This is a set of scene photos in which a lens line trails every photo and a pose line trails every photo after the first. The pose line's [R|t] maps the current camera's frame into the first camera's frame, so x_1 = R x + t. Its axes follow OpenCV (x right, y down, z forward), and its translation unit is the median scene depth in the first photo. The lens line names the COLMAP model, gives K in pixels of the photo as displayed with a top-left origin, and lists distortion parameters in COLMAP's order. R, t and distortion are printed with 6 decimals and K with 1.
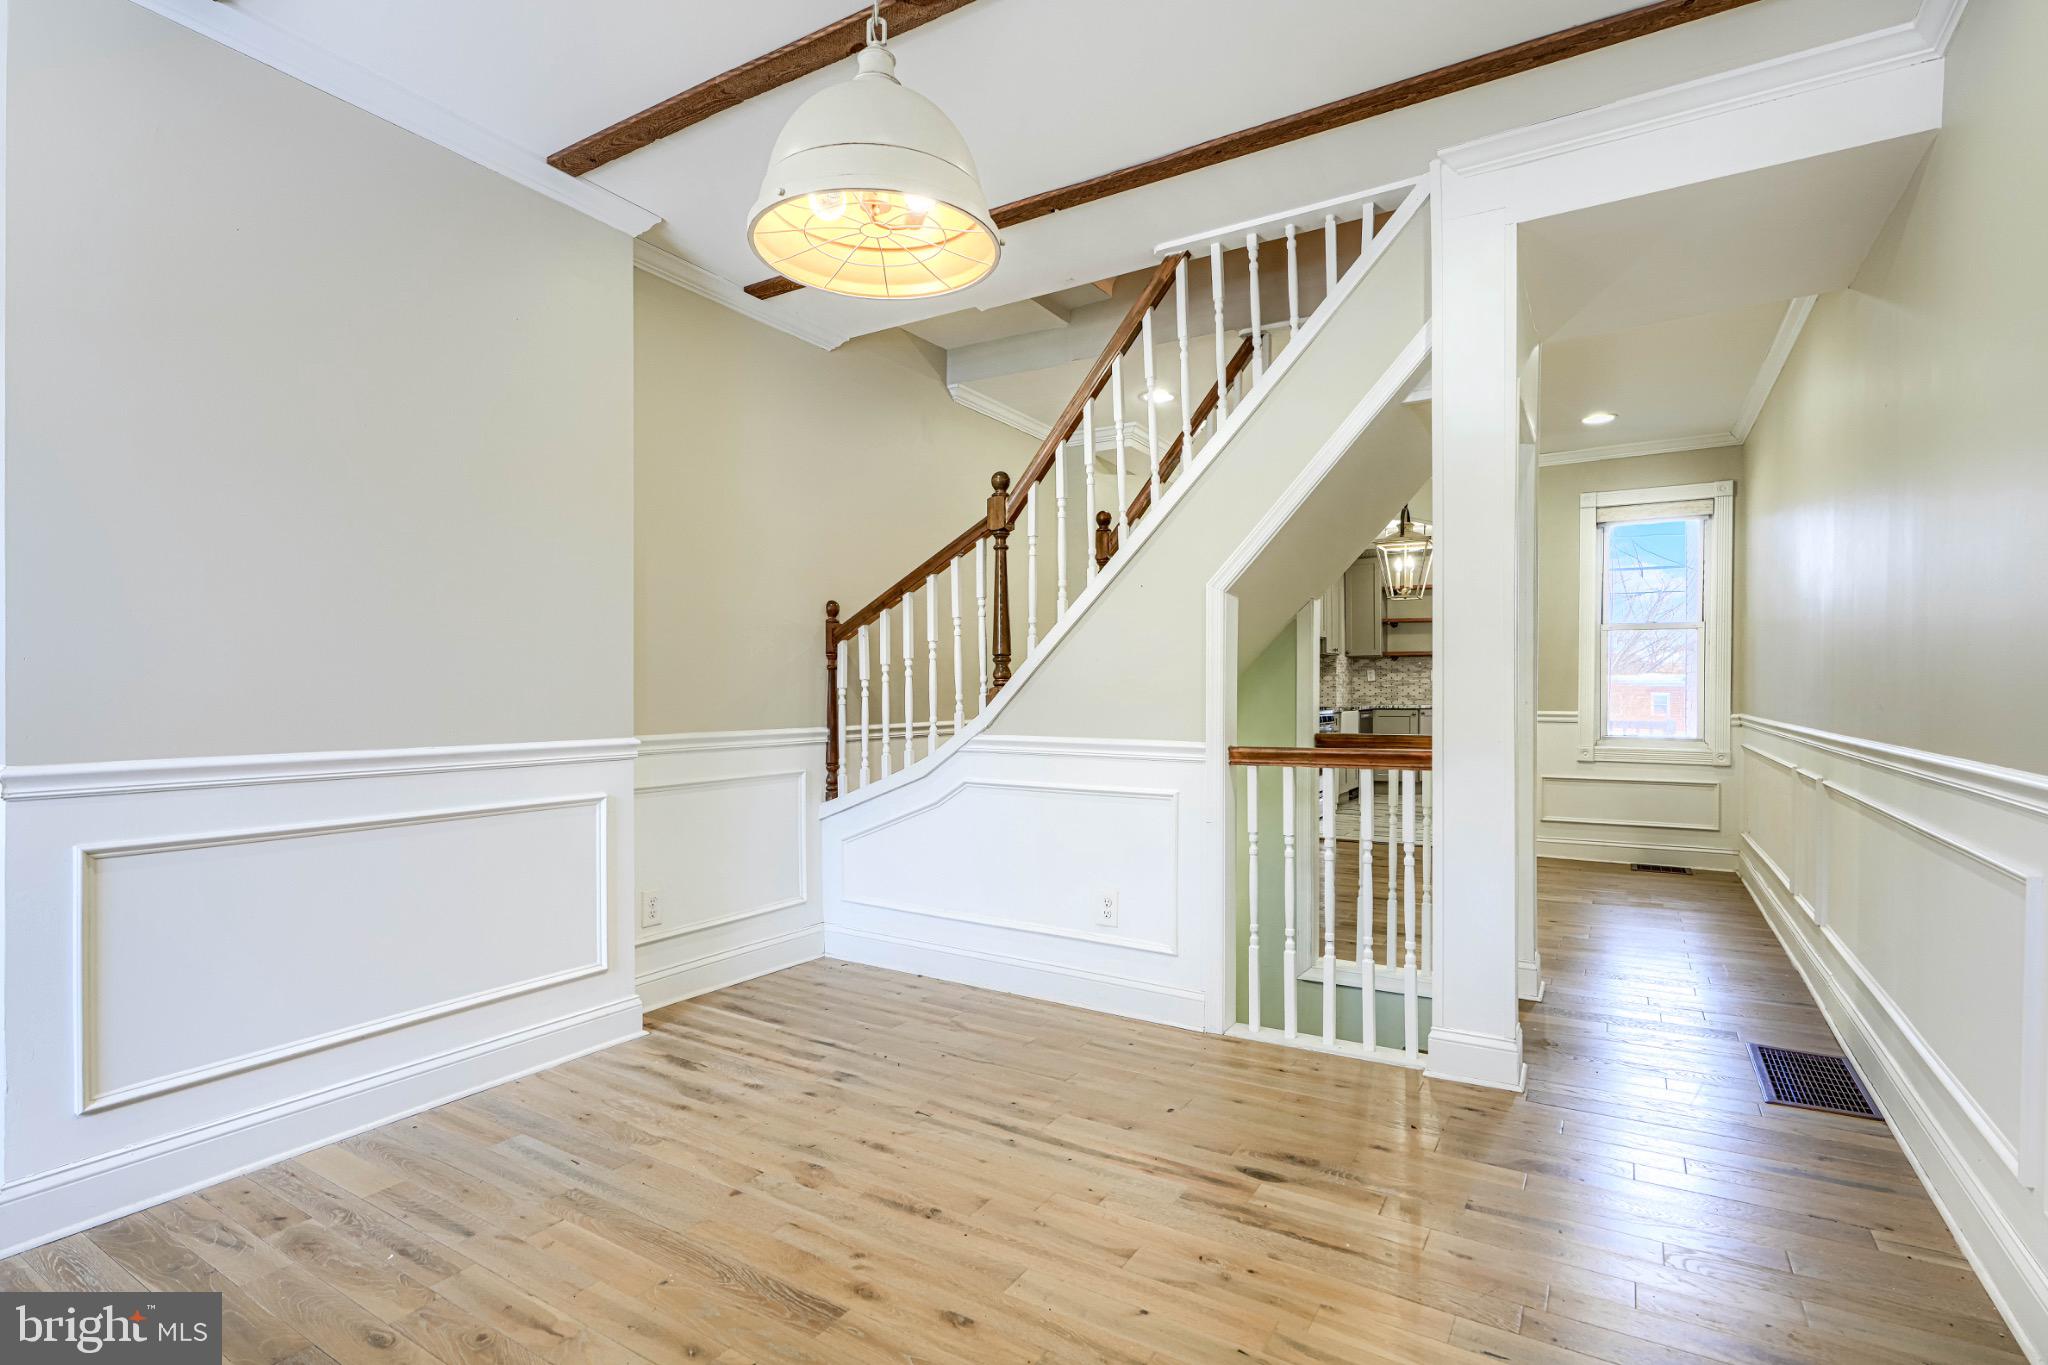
lens RADIAL K [[975.6, 0, 1023.0], [0, 975.6, 712.3], [0, 0, 1]] dist [0.000788, -0.000155]
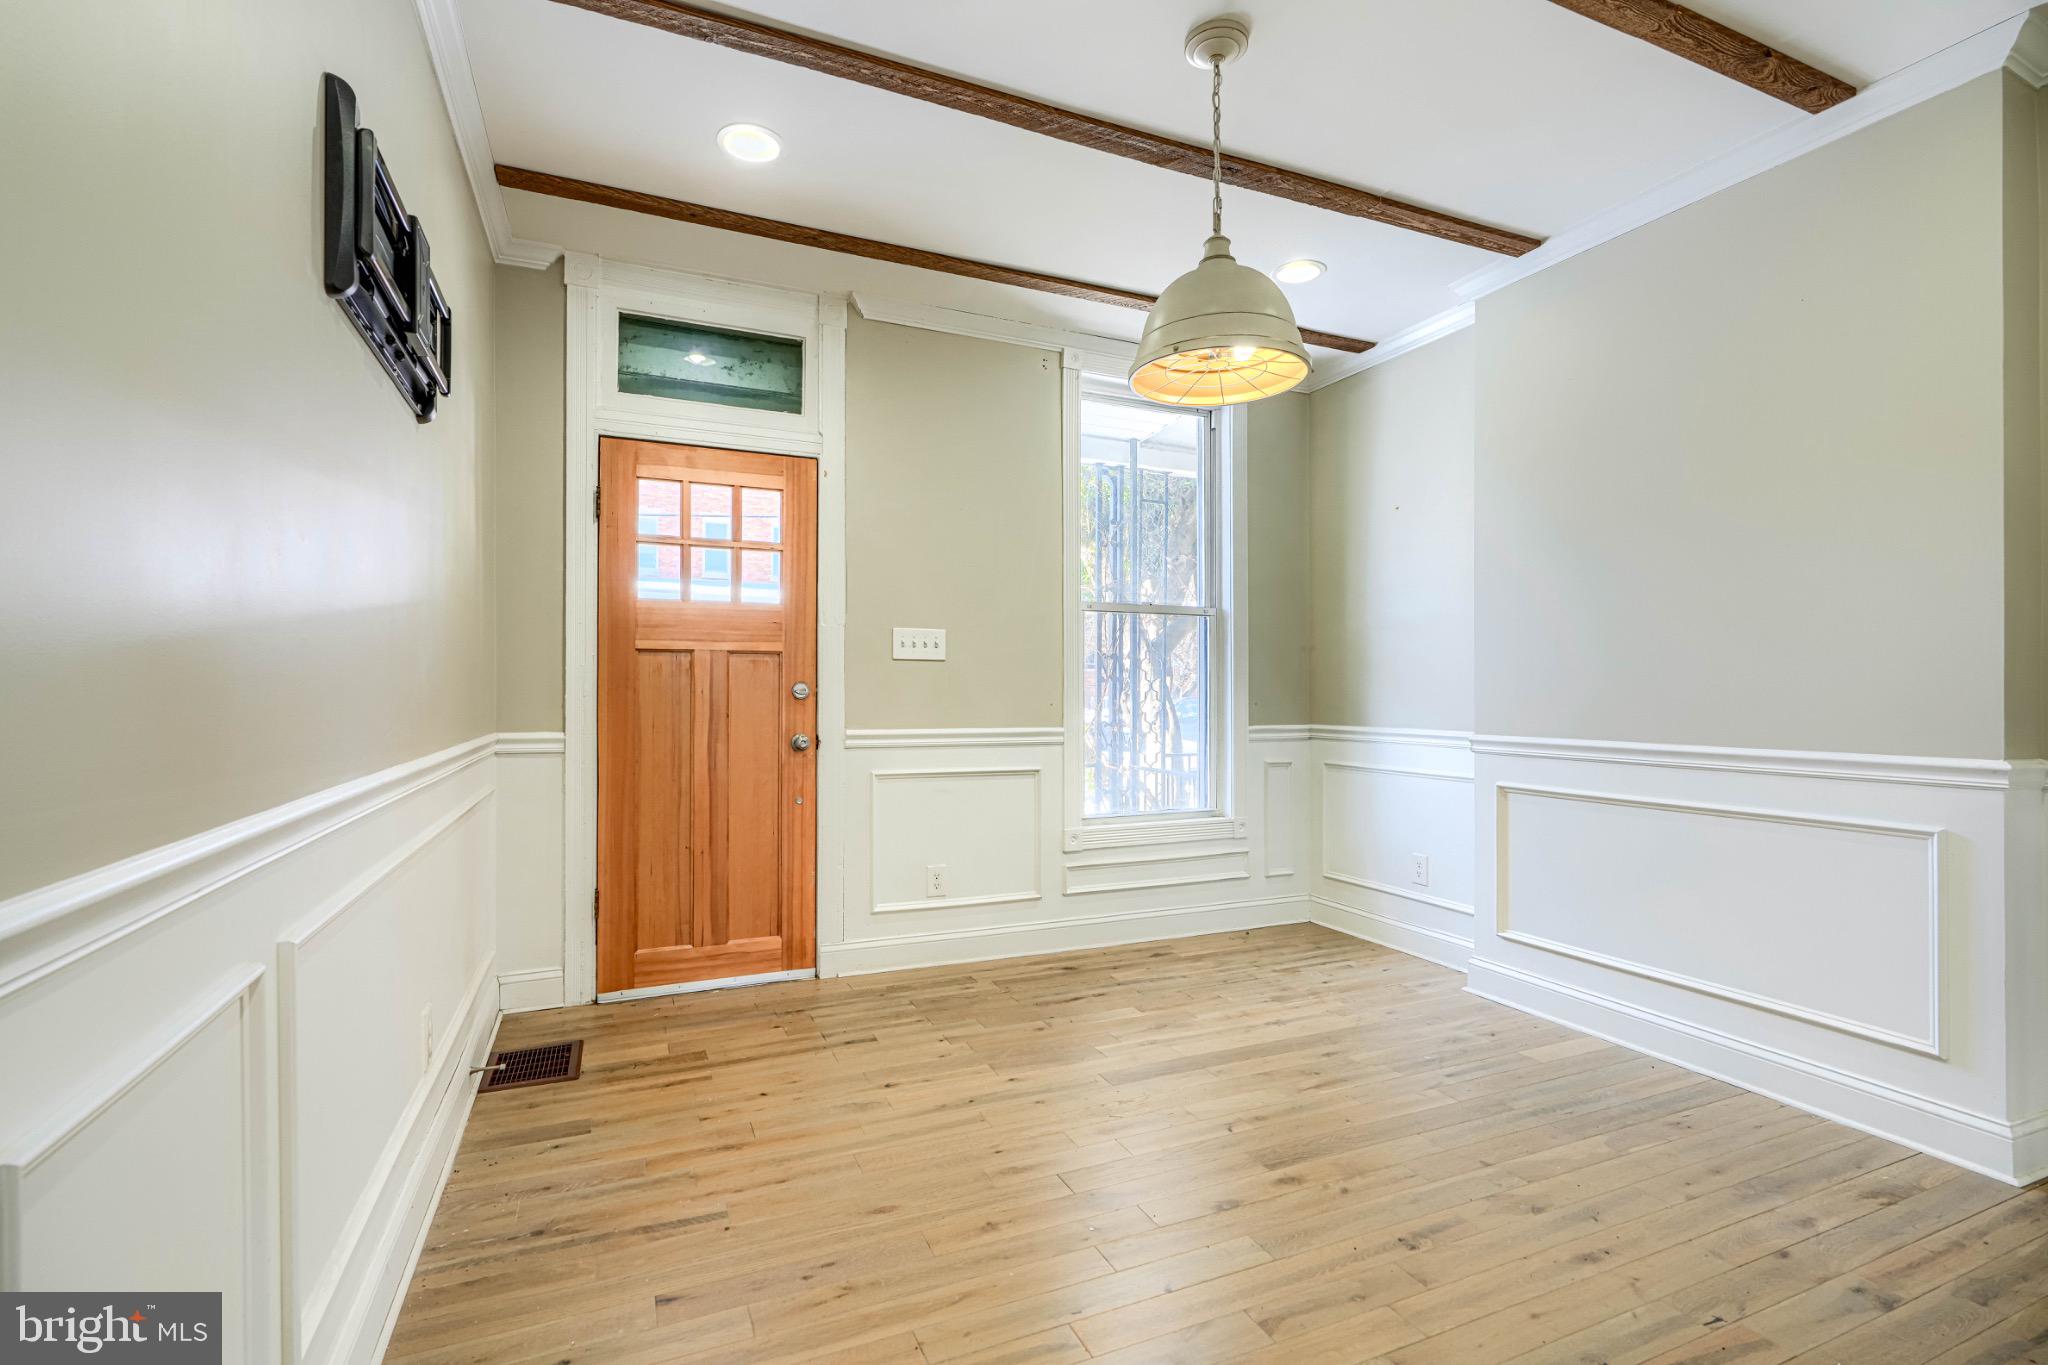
lens RADIAL K [[925.7, 0, 1029.5], [0, 925.7, 672.0], [0, 0, 1]] dist [0.000563, 0.000131]
pose [[-0.559353, -0.021530, -0.828650, 0.308484], [-0.022281, 0.999692, -0.010934, -0.008773], [0.828630, 0.012347, -0.559660, 0.422226]]
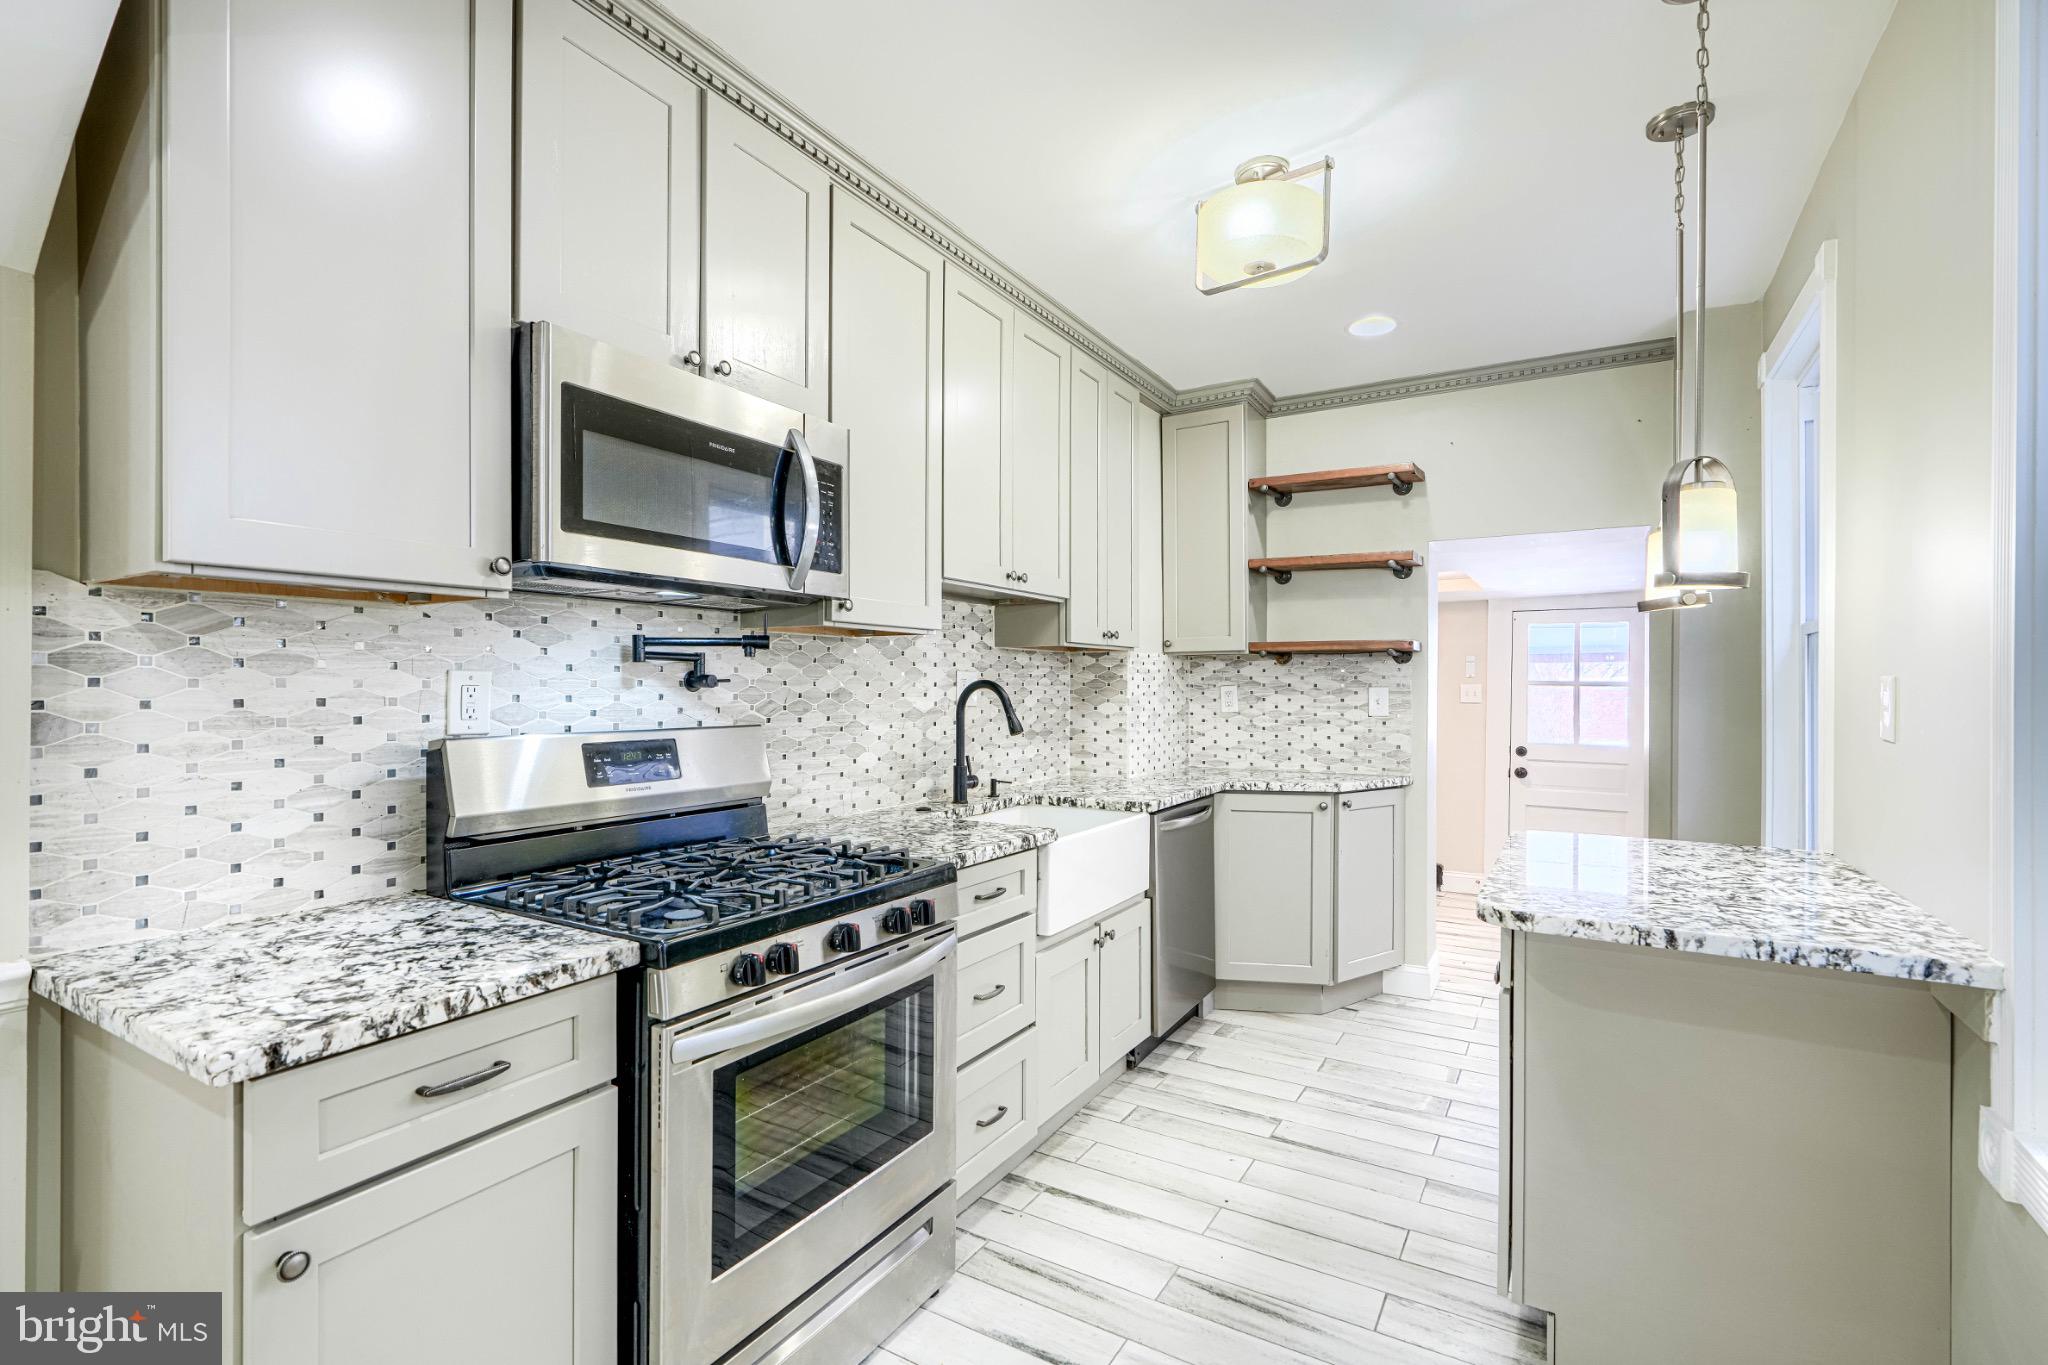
lens RADIAL K [[933.7, 0, 1021.5], [0, 933.7, 675.2], [0, 0, 1]] dist [0.000898, -0.000126]
pose [[0.999838, 0.006477, 0.016805, 0.485640], [-0.005917, 0.999432, -0.033167, -0.063447], [-0.017010, 0.033062, 0.999309, 1.120039]]
